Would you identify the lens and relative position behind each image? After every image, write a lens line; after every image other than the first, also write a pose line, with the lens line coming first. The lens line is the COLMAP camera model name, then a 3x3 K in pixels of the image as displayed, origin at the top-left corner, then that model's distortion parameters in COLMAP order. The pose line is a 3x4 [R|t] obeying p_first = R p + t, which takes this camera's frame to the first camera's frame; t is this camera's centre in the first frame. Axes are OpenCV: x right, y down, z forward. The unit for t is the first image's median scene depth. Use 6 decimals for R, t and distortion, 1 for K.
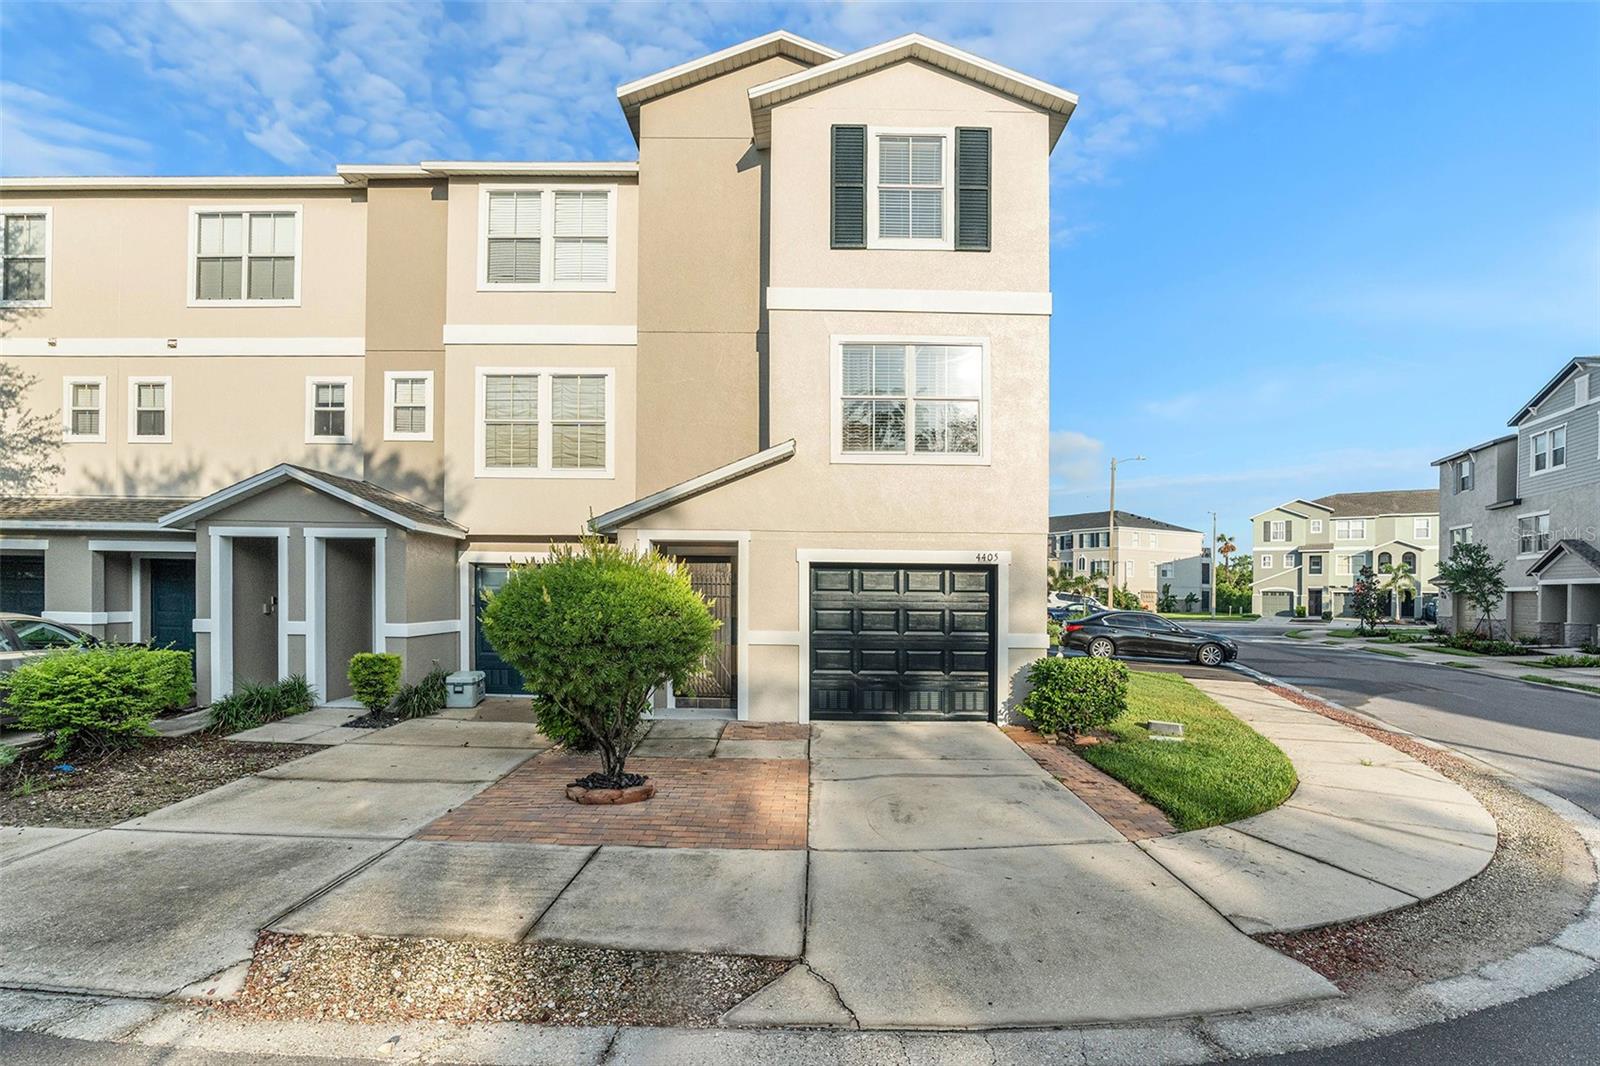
lens RADIAL K [[755.7, 0, 776.5], [0, 755.7, 570.9], [0, 0, 1]] dist [-0.031305, 0.000215]
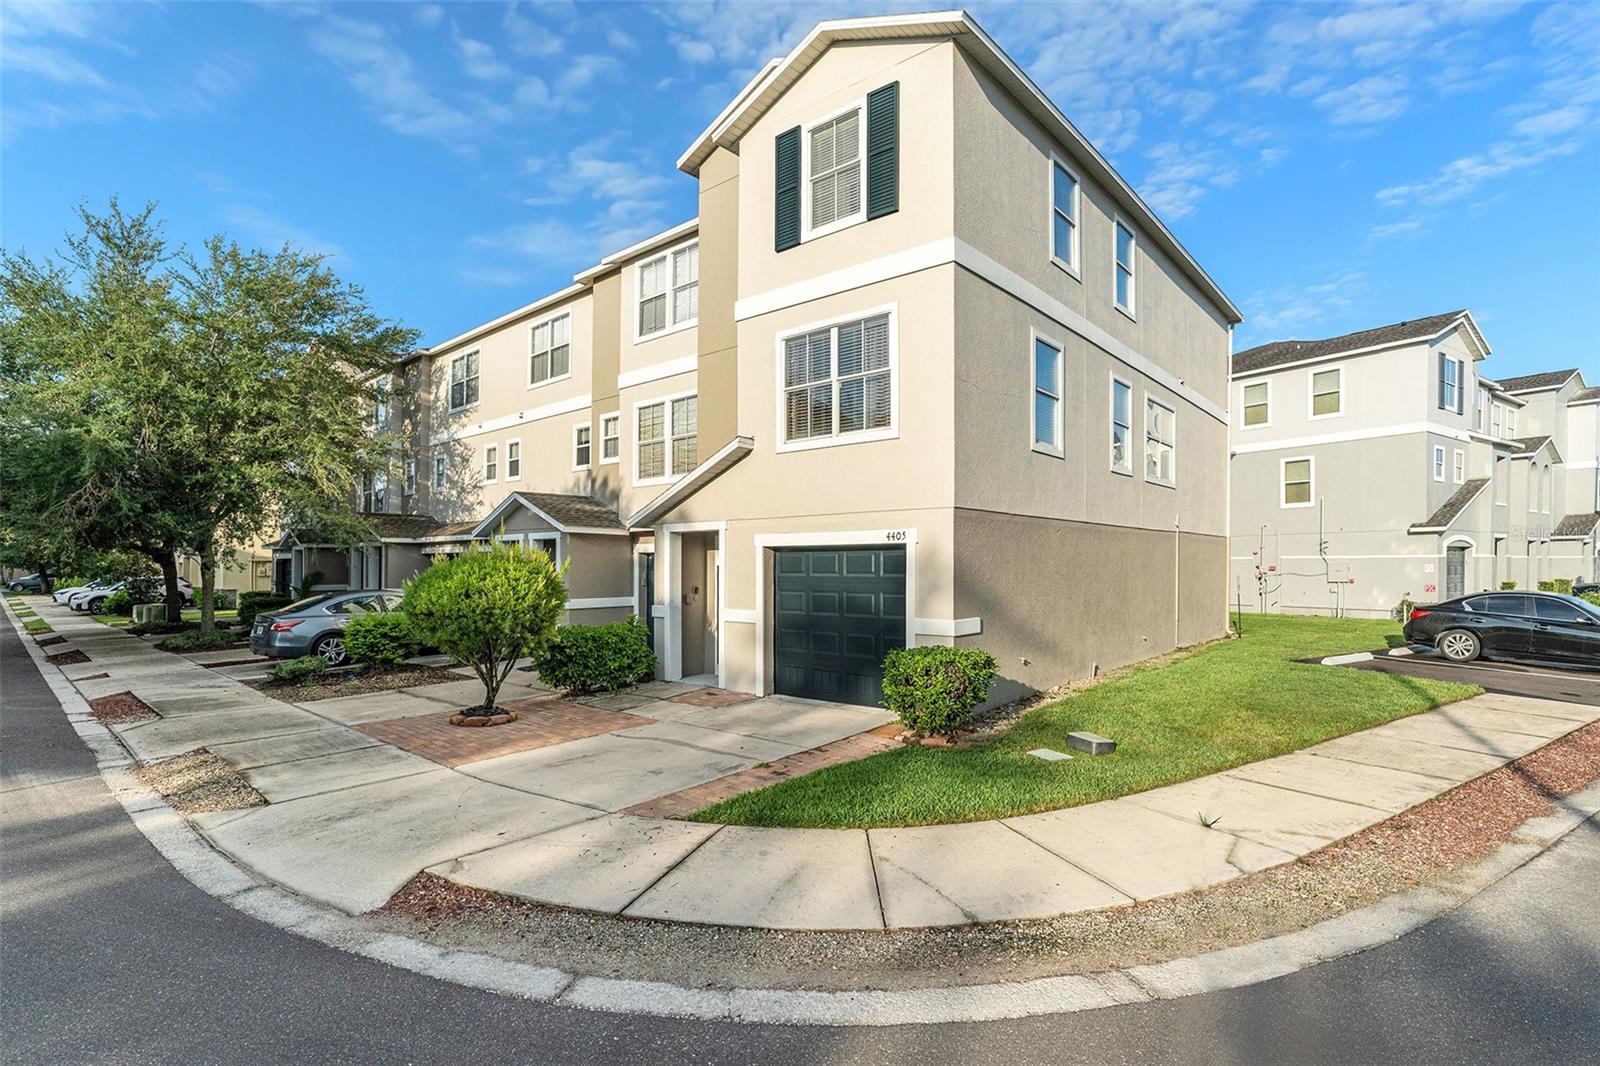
lens RADIAL K [[767.2, 0, 804.6], [0, 767.2, 536.9], [0, 0, 1]] dist [-0.048628, 0.000528]
pose [[0.769593, -0.039495, -0.637312, 0.775709], [0.033002, 0.999212, -0.022070, 0.000044], [0.637681, -0.004047, 0.770290, 0.188370]]
